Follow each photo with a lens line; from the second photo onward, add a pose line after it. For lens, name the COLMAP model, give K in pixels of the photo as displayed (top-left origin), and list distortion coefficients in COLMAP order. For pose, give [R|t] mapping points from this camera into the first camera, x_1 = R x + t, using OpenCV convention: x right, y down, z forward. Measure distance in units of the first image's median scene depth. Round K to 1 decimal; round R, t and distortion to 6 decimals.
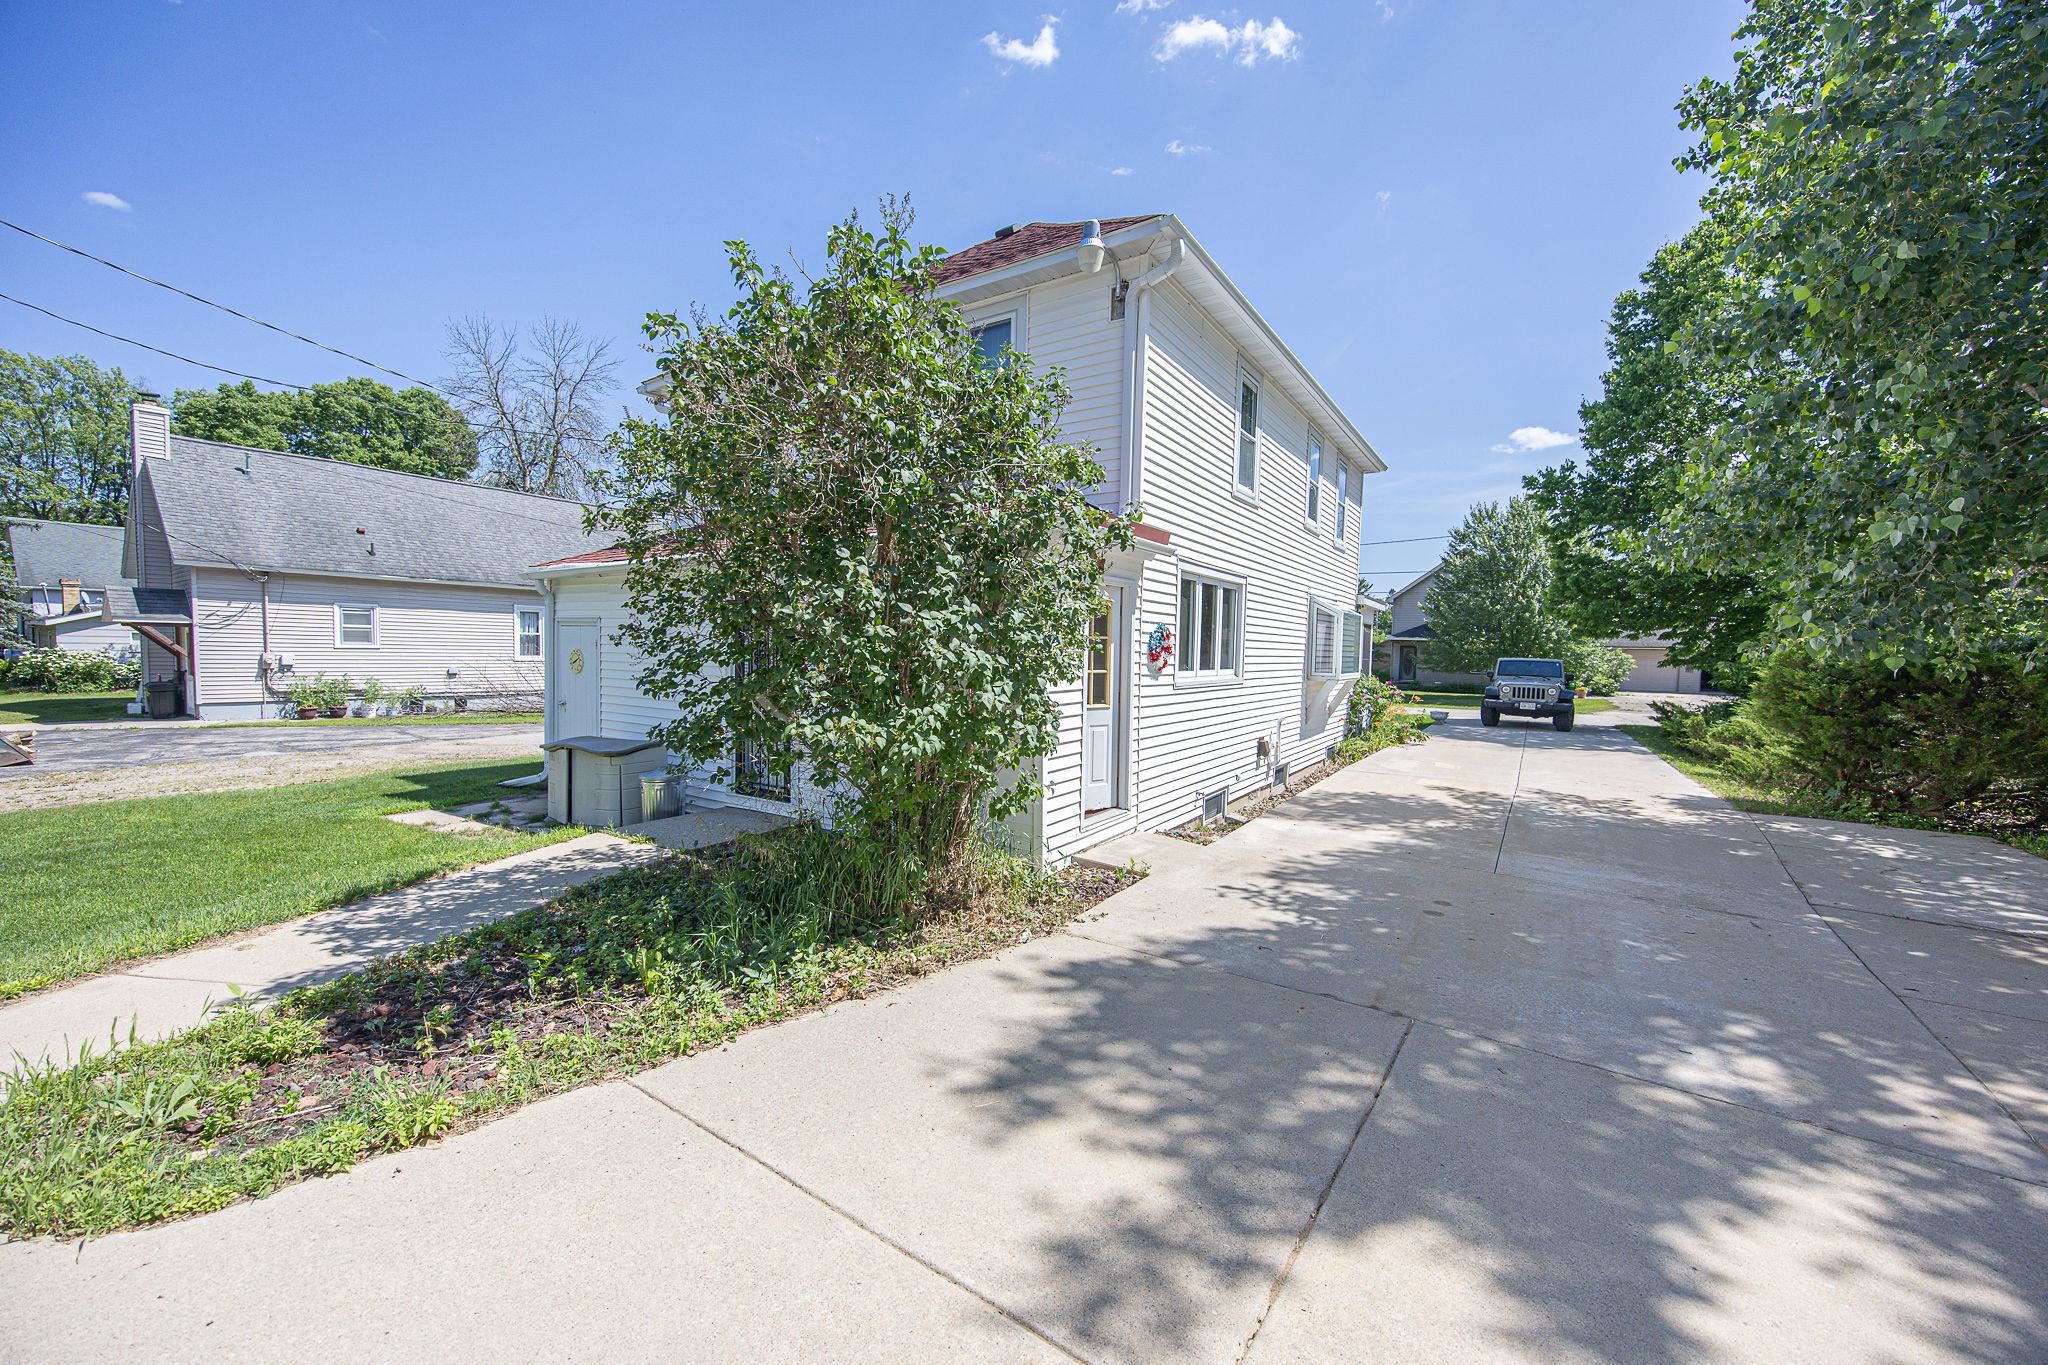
lens RADIAL K [[782.2, 0, 1021.1], [0, 782.2, 681.3], [0, 0, 1]] dist [-0.002389, 0.000107]
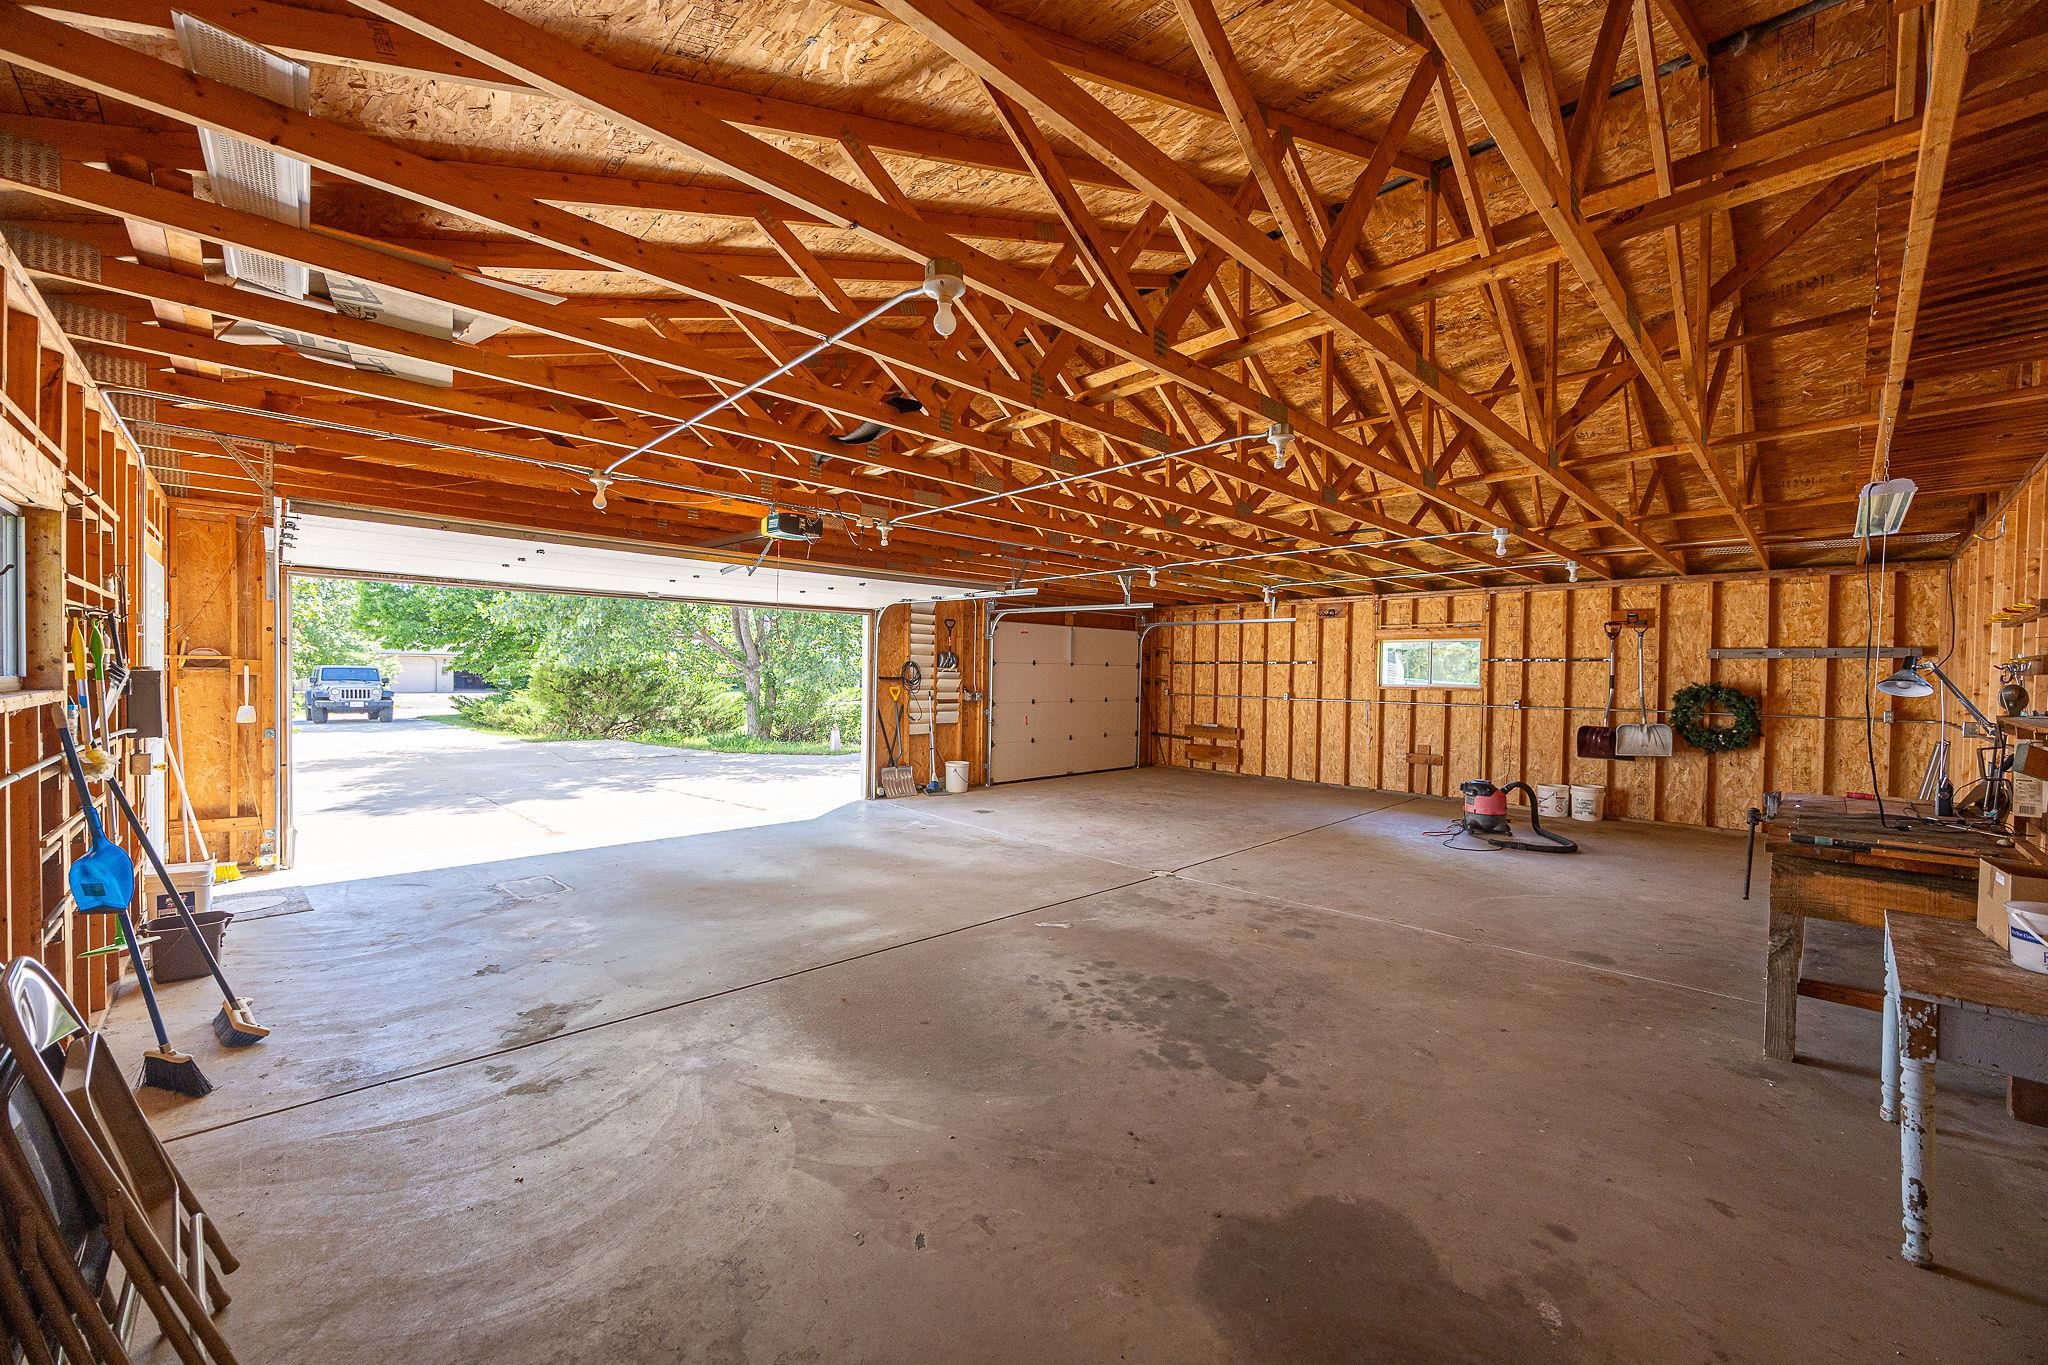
lens RADIAL K [[782.2, 0, 1030.2], [0, 782.2, 681.3], [0, 0, 1]] dist [-0.002389, 0.000107]
pose [[0.202594, -0.028484, 0.978848, -0.919141], [0.033439, 0.999195, 0.022155, 0.008063], [-0.978692, 0.028243, 0.203383, -0.795172]]
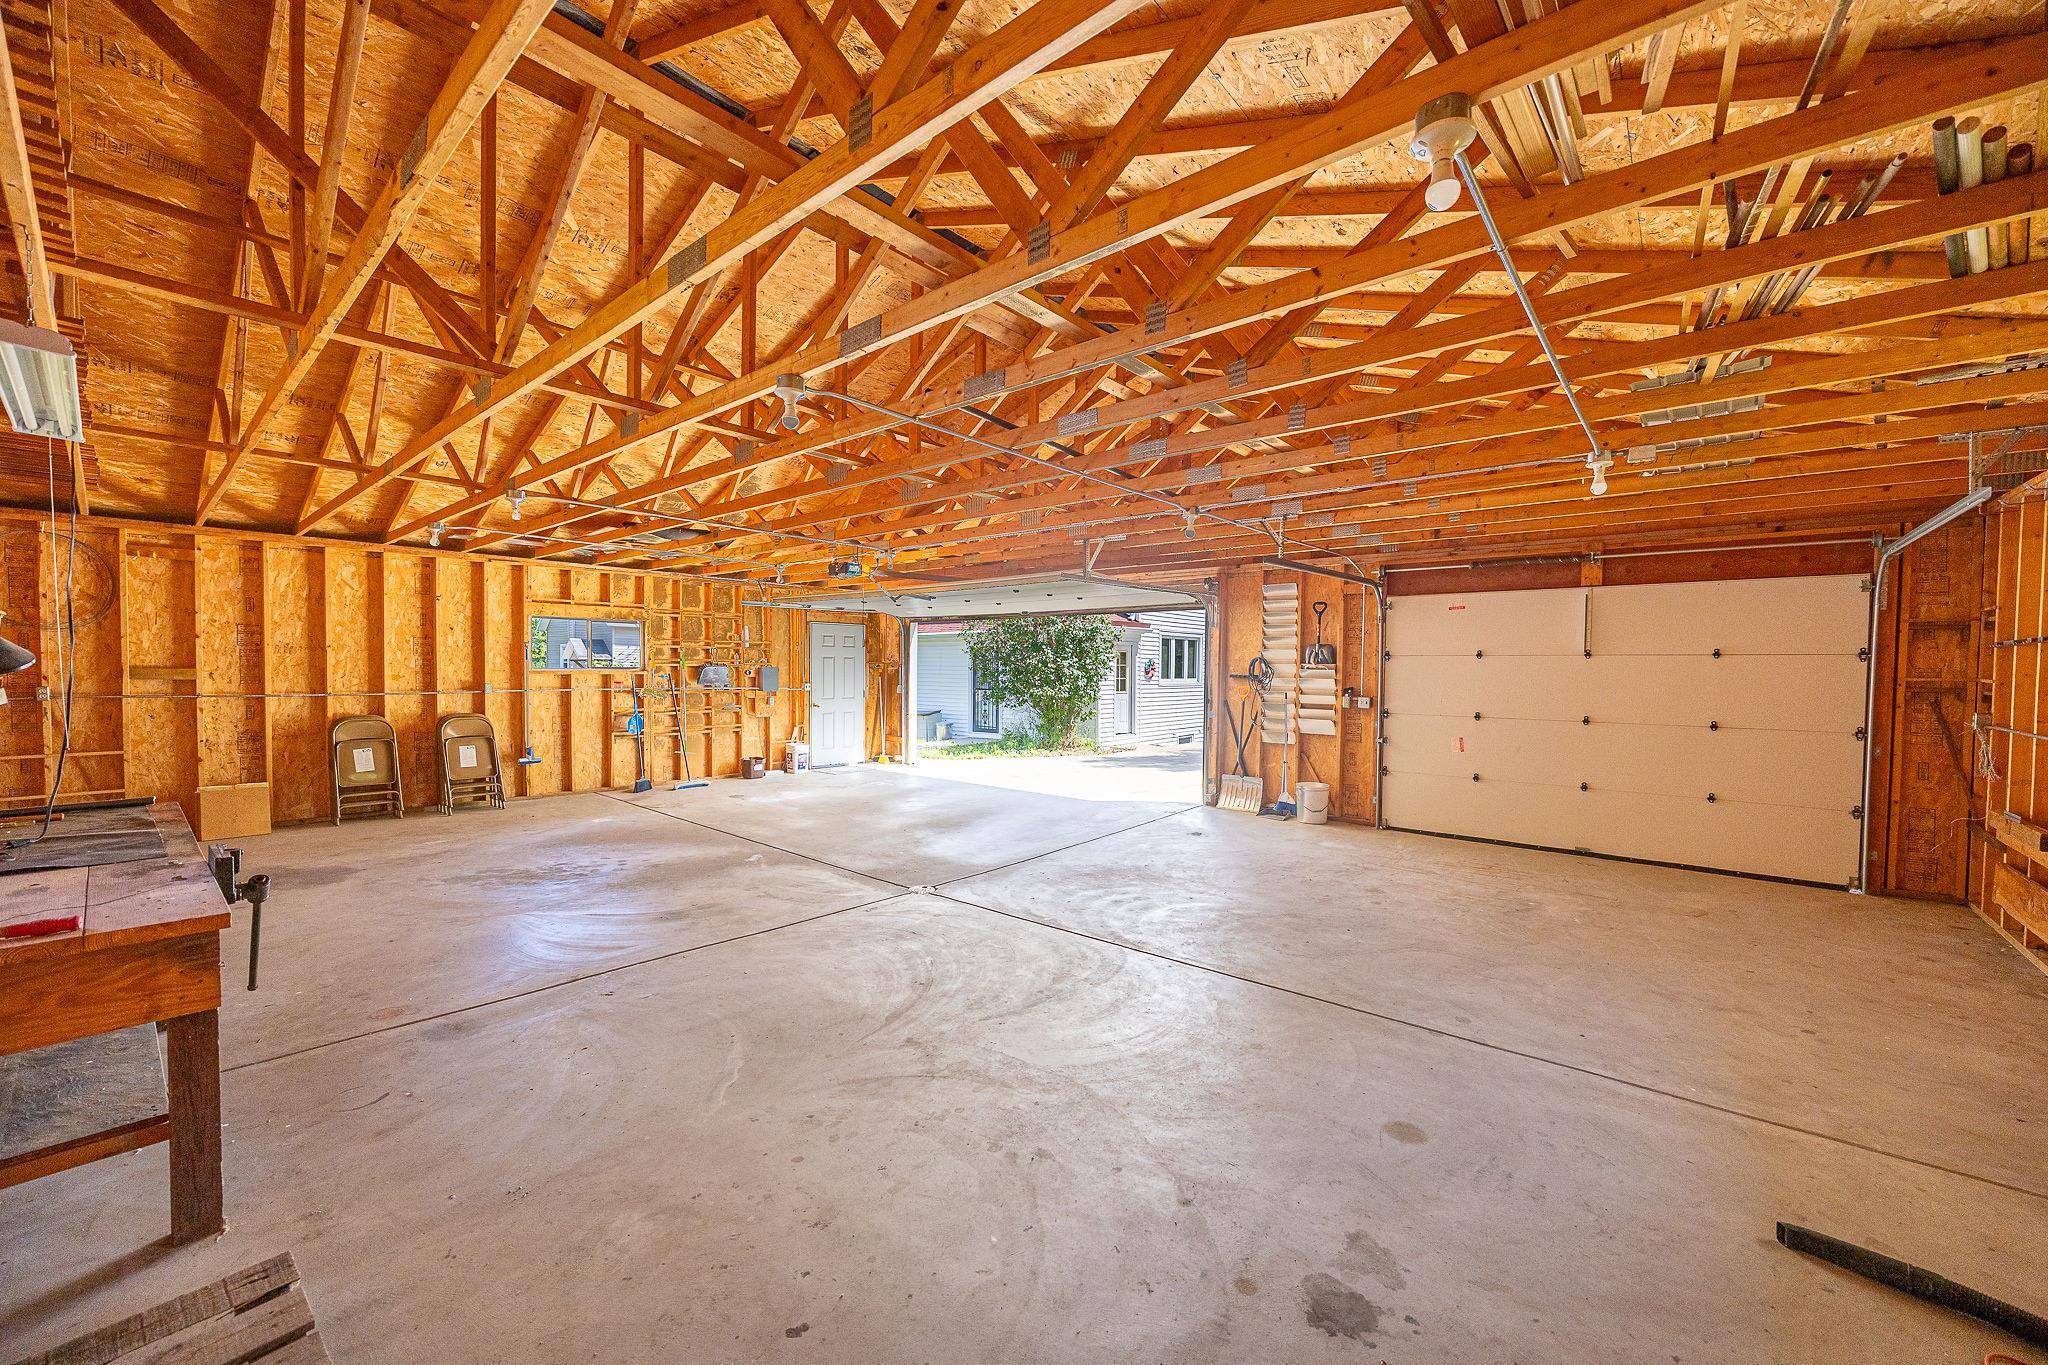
lens RADIAL K [[782.2, 0, 1032.6], [0, 782.2, 688.6], [0, 0, 1]] dist [-0.002389, 0.000107]
pose [[0.995222, -0.006543, -0.097417, 0.050864], [0.004976, 0.999854, -0.016323, 0.056503], [0.097509, 0.015760, 0.995110, -1.456037]]
